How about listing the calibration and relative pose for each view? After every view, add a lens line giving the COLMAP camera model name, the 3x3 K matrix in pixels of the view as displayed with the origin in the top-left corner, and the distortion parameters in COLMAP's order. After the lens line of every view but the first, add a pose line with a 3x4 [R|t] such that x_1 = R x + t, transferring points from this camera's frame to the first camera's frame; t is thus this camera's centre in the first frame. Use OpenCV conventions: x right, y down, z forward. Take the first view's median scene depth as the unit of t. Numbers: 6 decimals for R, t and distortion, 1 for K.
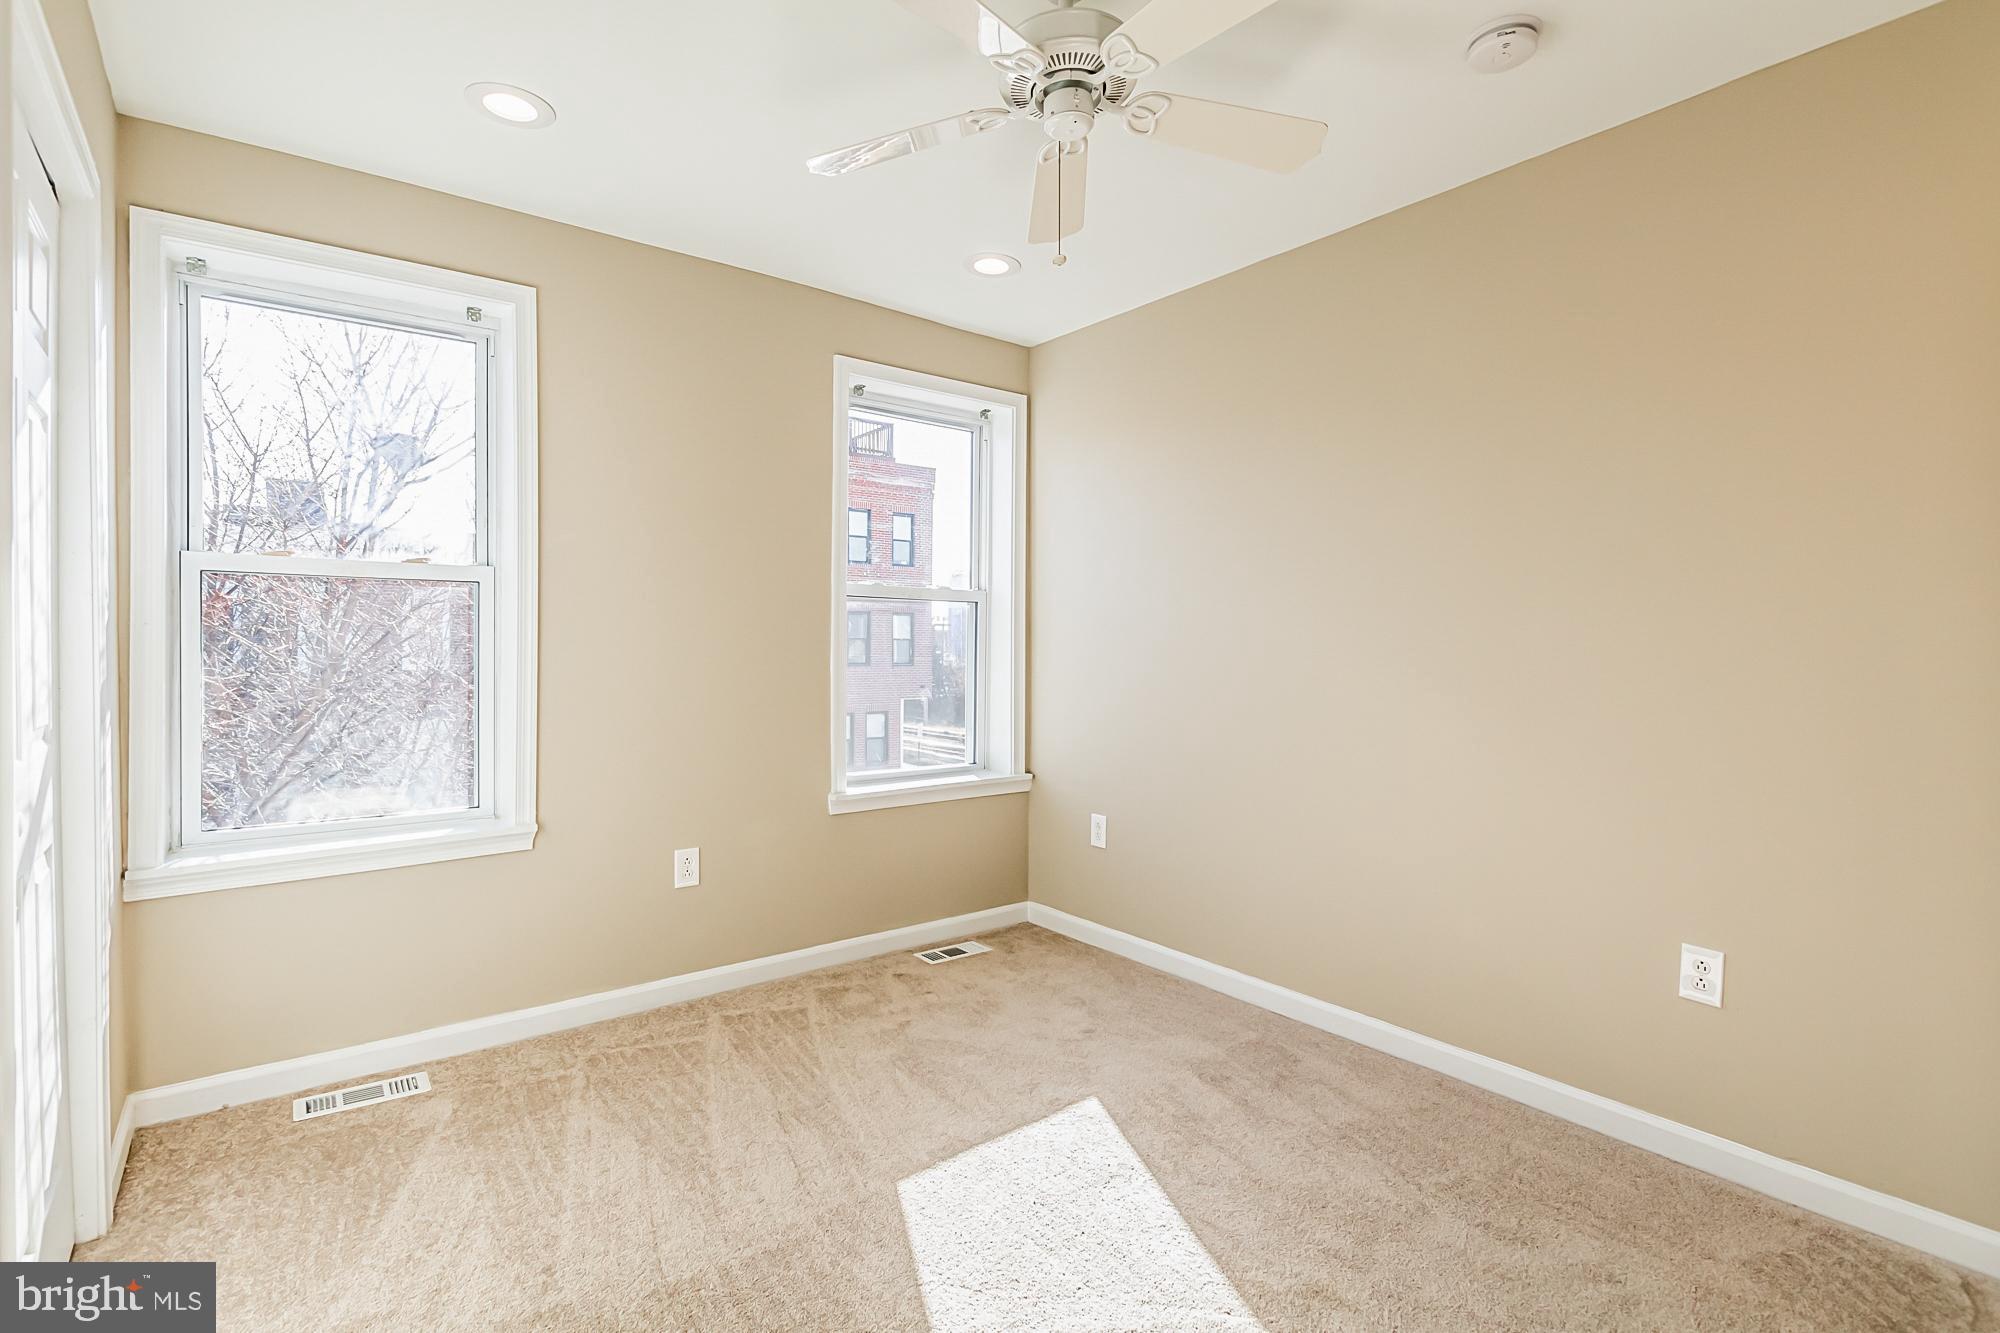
lens RADIAL K [[936.2, 0, 1002.4], [0, 936.2, 662.8], [0, 0, 1]] dist [0.000356, -0.000174]
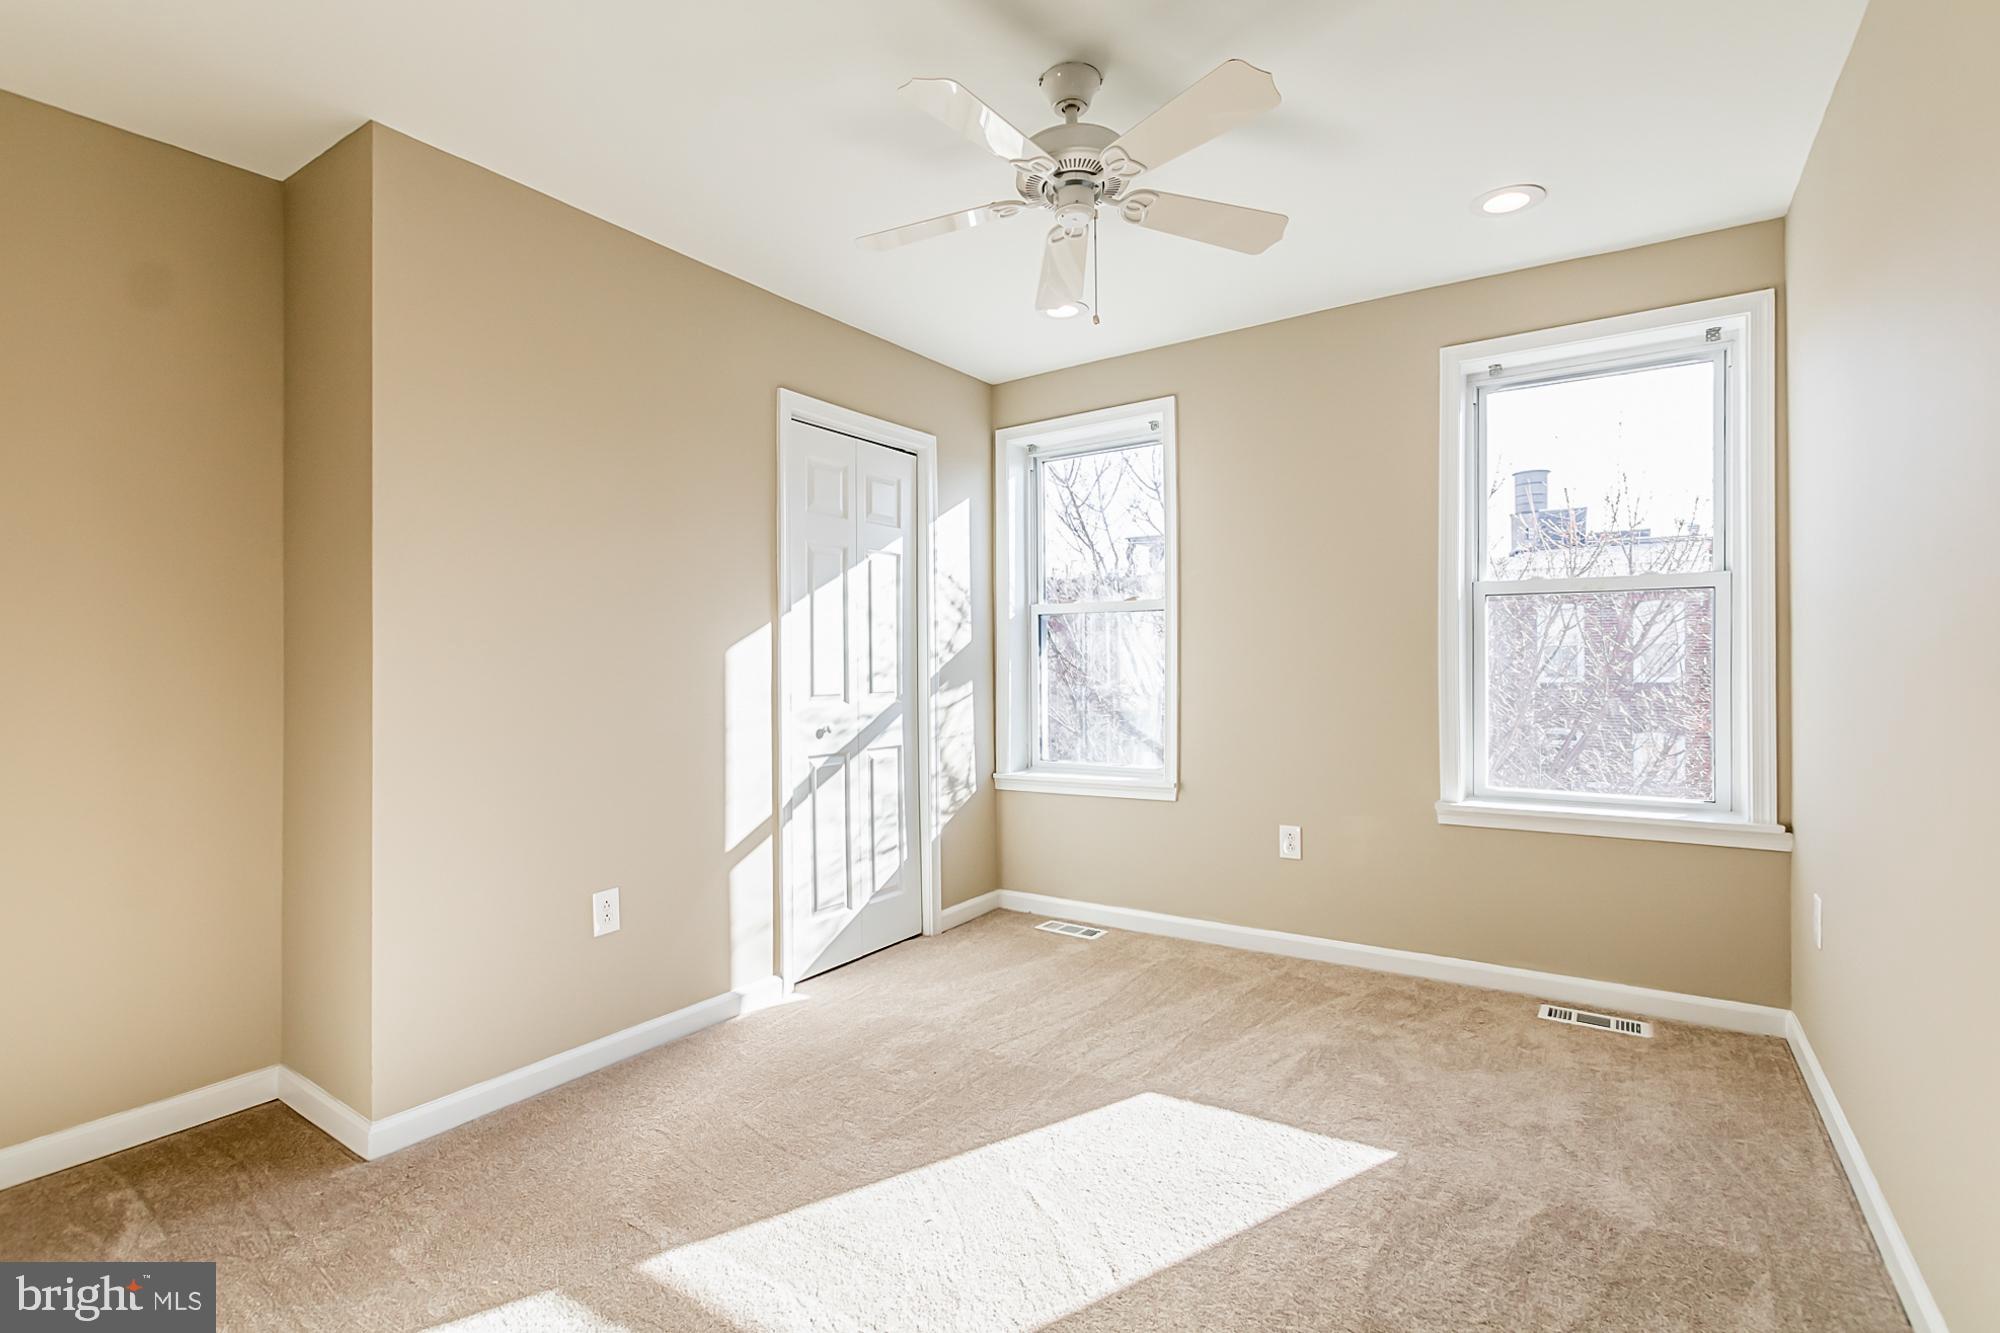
lens RADIAL K [[936.2, 0, 1002.1], [0, 936.2, 667.5], [0, 0, 1]] dist [0.000356, -0.000174]
pose [[0.307548, -0.002056, -0.951530, 0.667866], [-0.005245, 0.999979, -0.003856, 0.007848], [0.951518, 0.006177, 0.307531, 0.300982]]
